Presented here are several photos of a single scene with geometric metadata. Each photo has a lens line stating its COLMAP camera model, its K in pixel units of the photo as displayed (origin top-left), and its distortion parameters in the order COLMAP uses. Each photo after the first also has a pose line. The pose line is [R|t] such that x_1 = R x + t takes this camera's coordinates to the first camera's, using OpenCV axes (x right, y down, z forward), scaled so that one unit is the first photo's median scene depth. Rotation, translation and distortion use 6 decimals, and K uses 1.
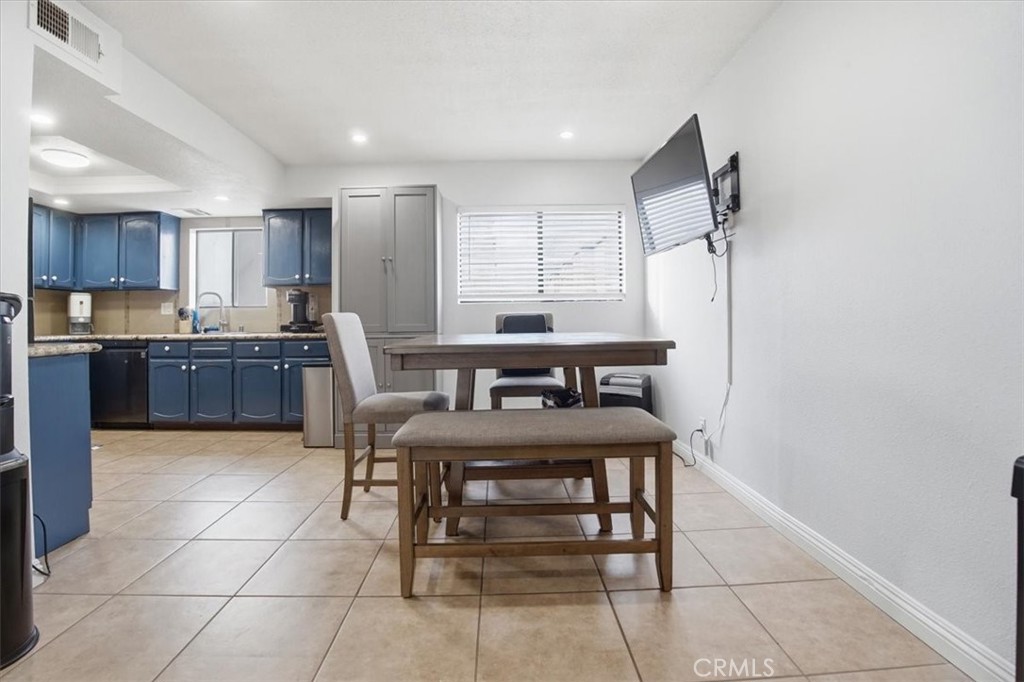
lens RADIAL K [[473.9, 0, 501.3], [0, 473.9, 310.7], [0, 0, 1]] dist [-0.048147, 0.000592]
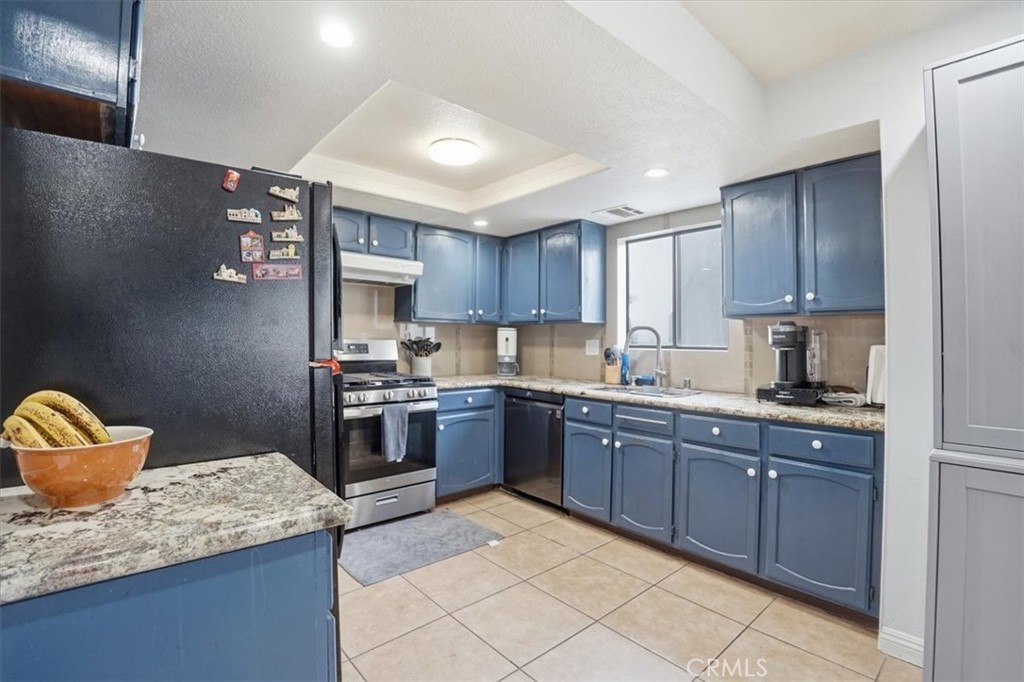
lens RADIAL K [[463.7, 0, 504.3], [0, 463.7, 325.1], [0, 0, 1]] dist [-0.068767, 0.012274]
pose [[0.647314, -0.005121, -0.762206, -0.252002], [-0.004661, 0.999932, -0.010676, -0.035072], [0.762209, 0.010464, 0.647246, 0.422184]]
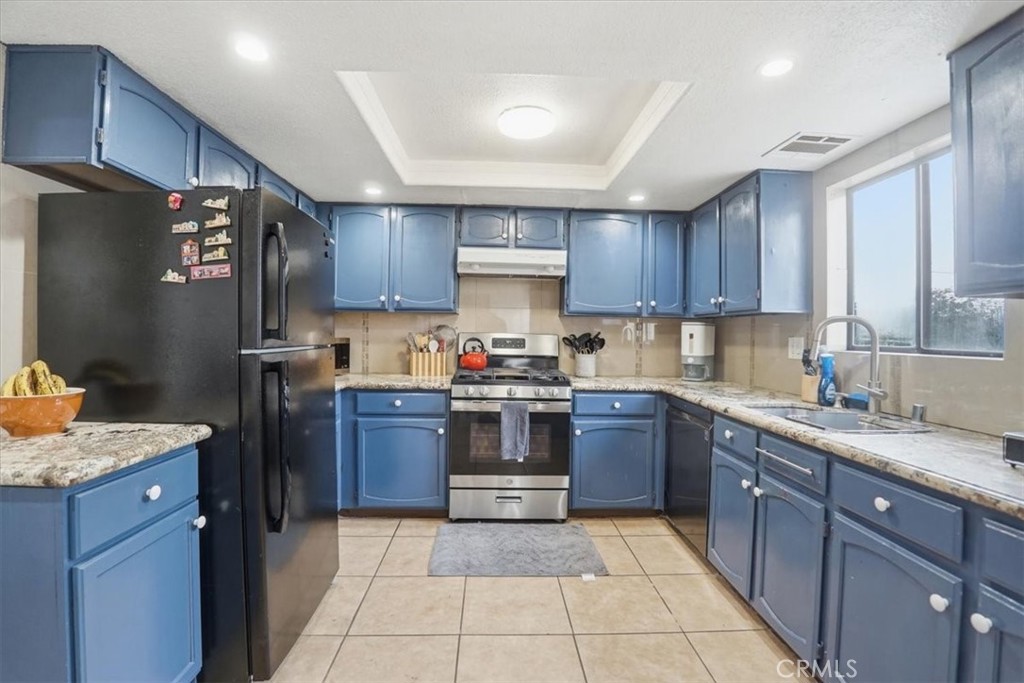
lens RADIAL K [[458.7, 0, 508.0], [0, 458.7, 325.8], [0, 0, 1]] dist [-0.059386, 0.010980]
pose [[0.028950, -0.002064, -0.999579, -0.226992], [-0.001850, 0.999996, -0.002118, -0.030839], [0.999579, 0.001910, 0.028946, 0.693784]]
